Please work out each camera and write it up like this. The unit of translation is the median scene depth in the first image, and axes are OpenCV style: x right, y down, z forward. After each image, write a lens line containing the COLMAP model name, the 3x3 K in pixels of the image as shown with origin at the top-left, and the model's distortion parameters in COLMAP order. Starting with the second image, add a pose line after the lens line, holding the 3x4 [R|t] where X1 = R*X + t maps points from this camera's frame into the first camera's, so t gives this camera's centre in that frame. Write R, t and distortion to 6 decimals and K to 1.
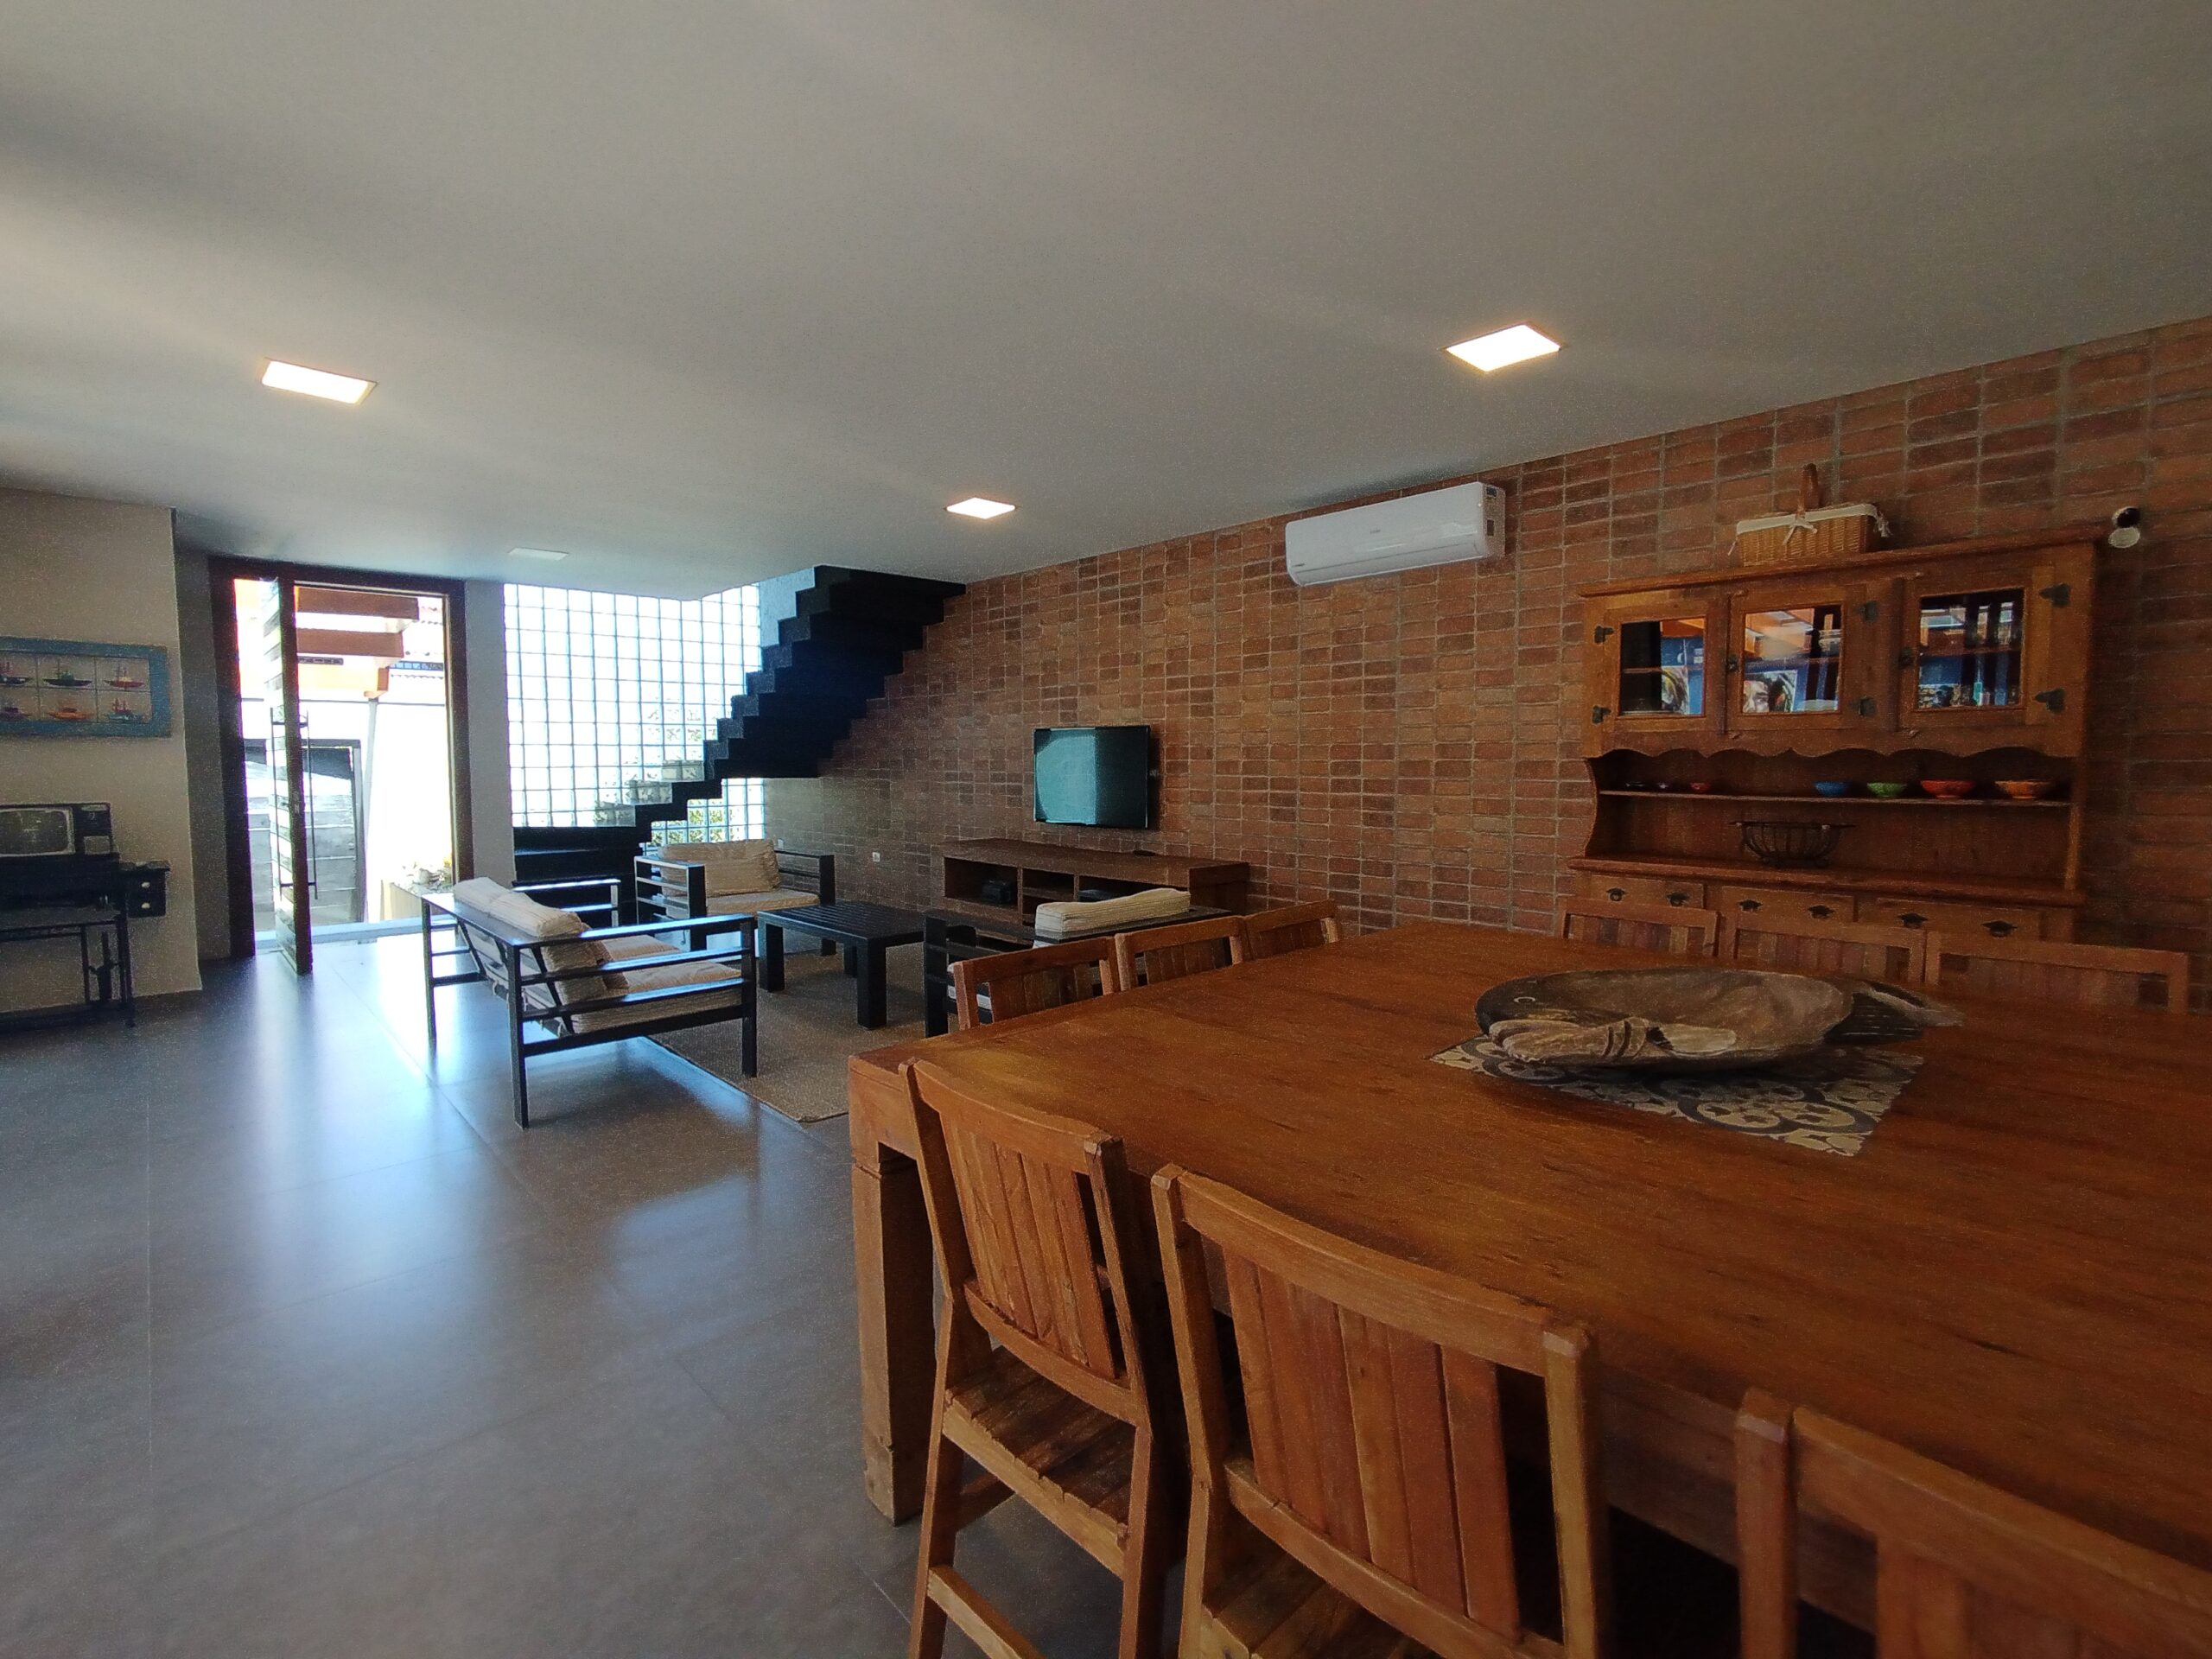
lens RADIAL K [[978.6, 0, 1112.4], [0, 978.6, 823.9], [0, 0, 1]] dist [0.000819, 0.000084]
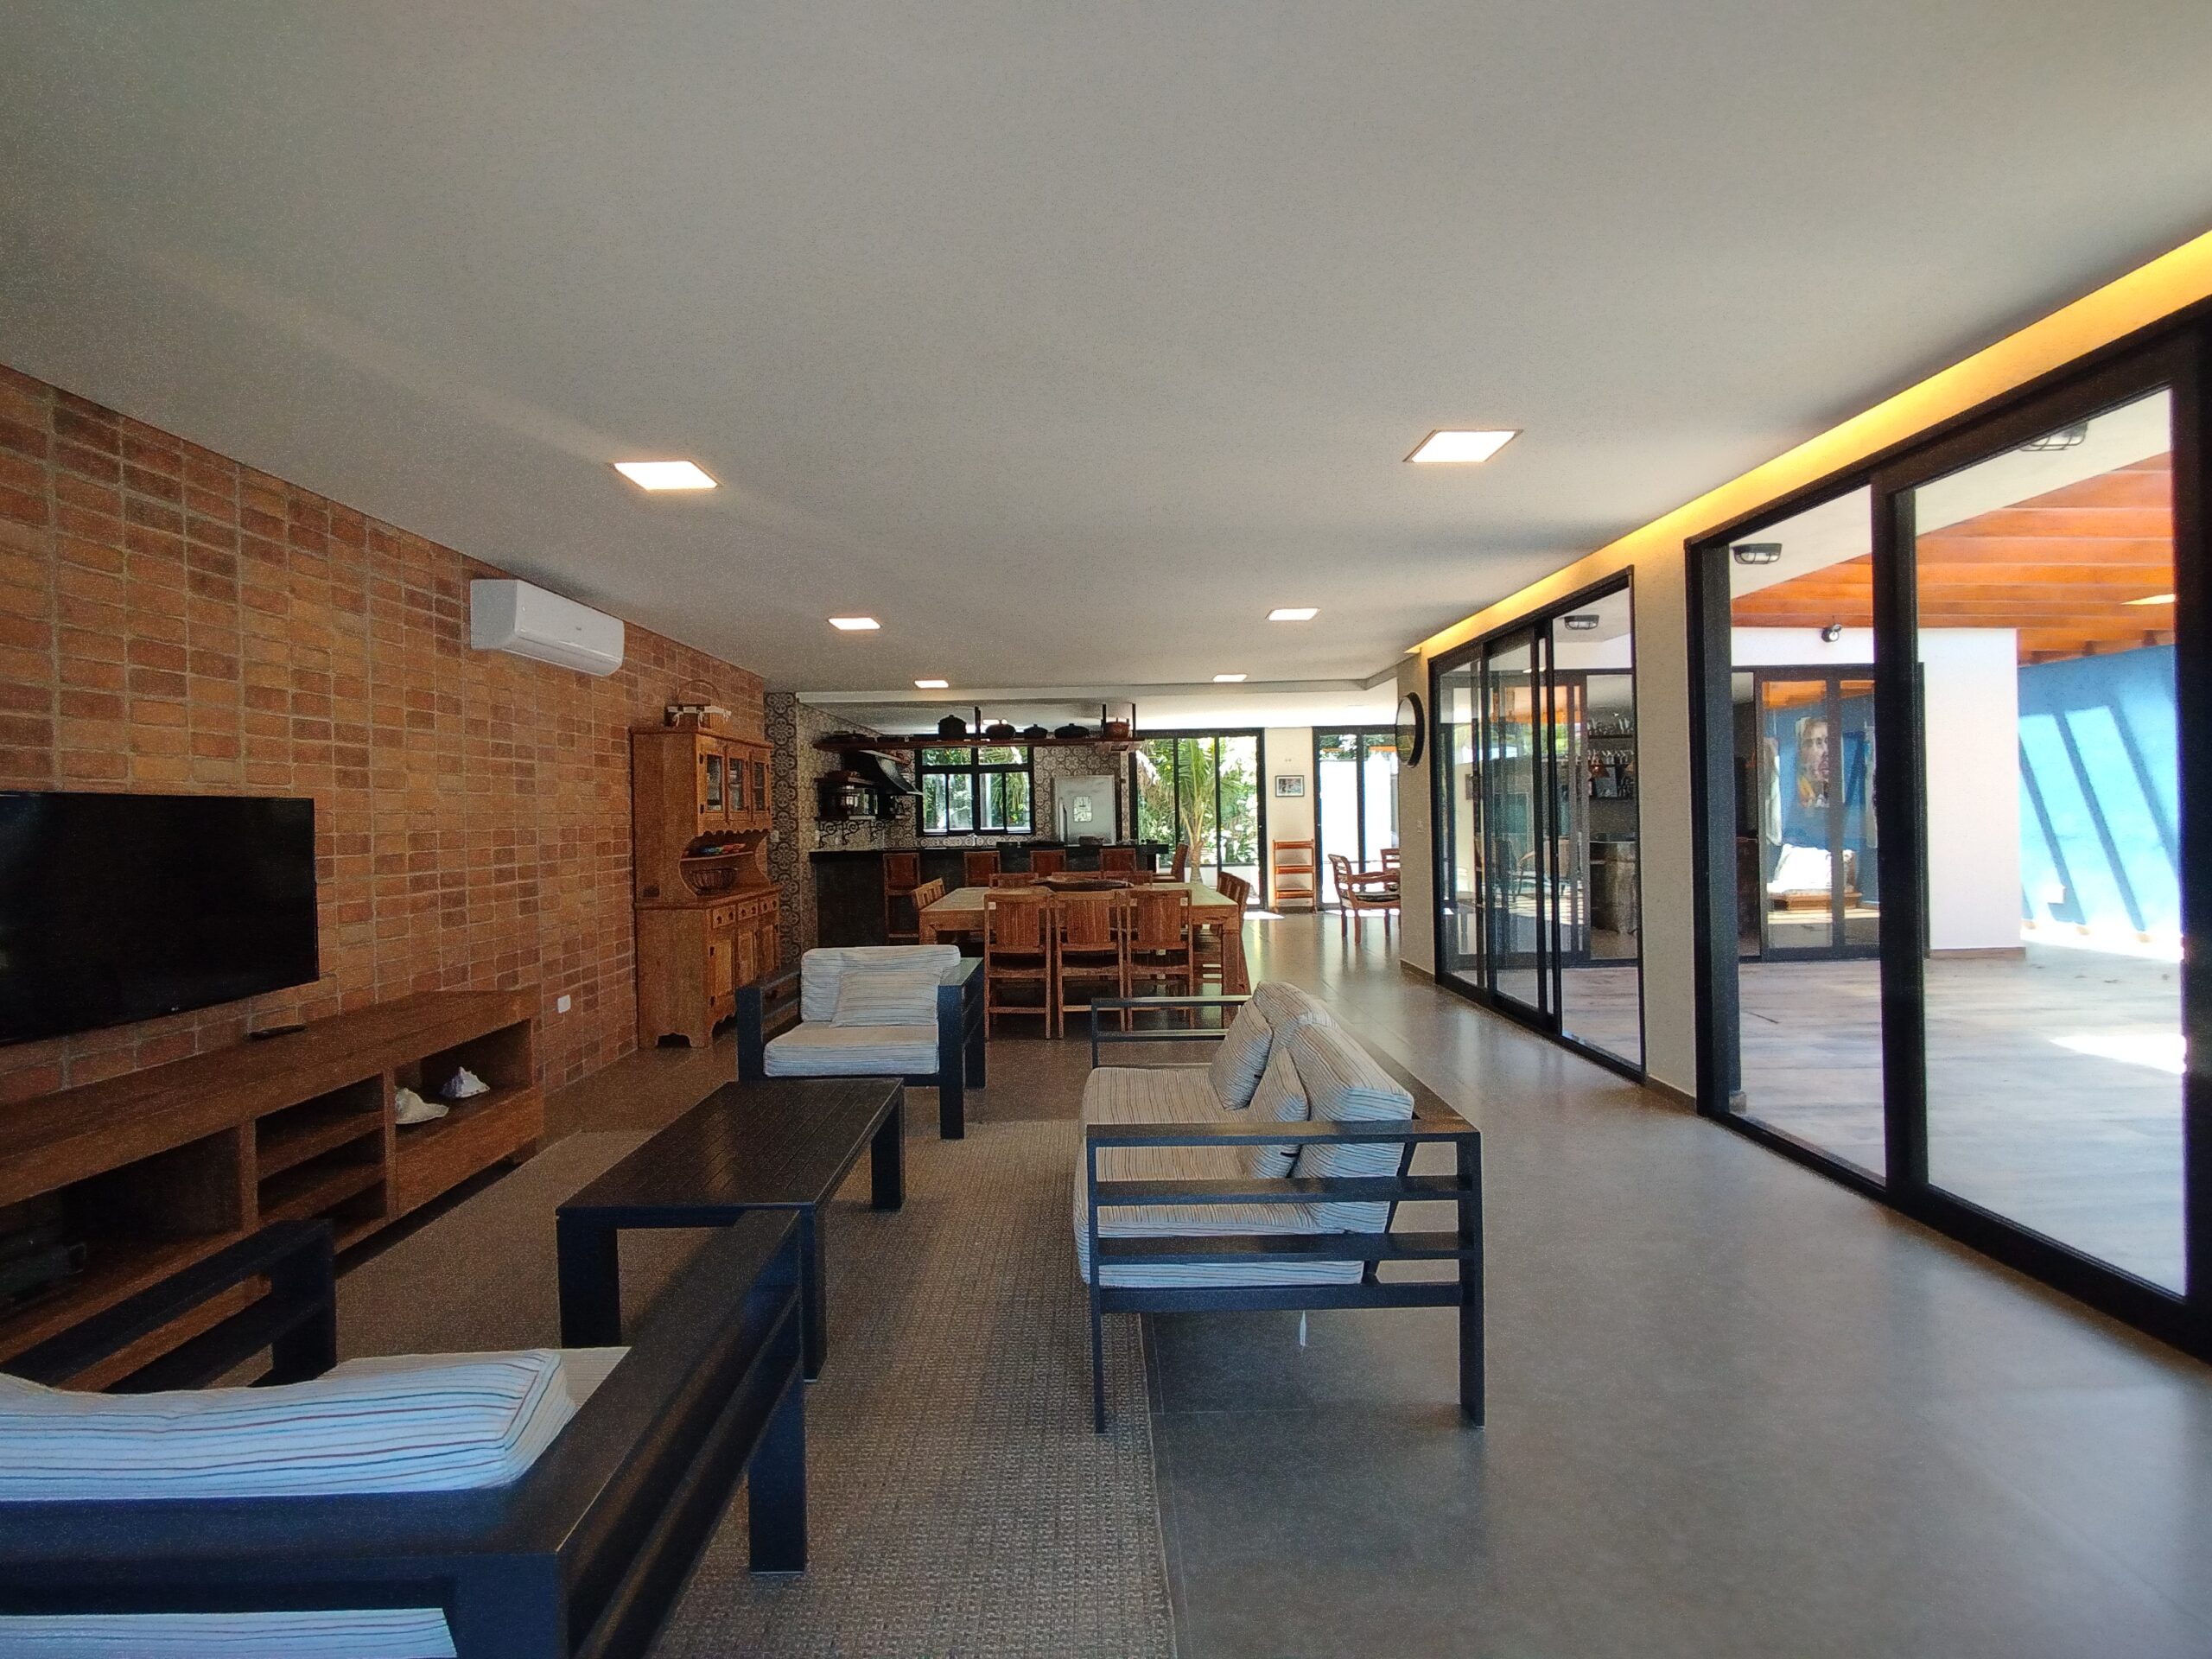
lens RADIAL K [[978.6, 0, 1107.0], [0, 978.6, 822.1], [0, 0, 1]] dist [0.000819, 0.000084]
pose [[-0.717119, 0.007944, 0.696906, -0.739285], [0.063348, 0.996539, 0.053826, -0.093763], [-0.694066, 0.082747, -0.715140, 1.159101]]
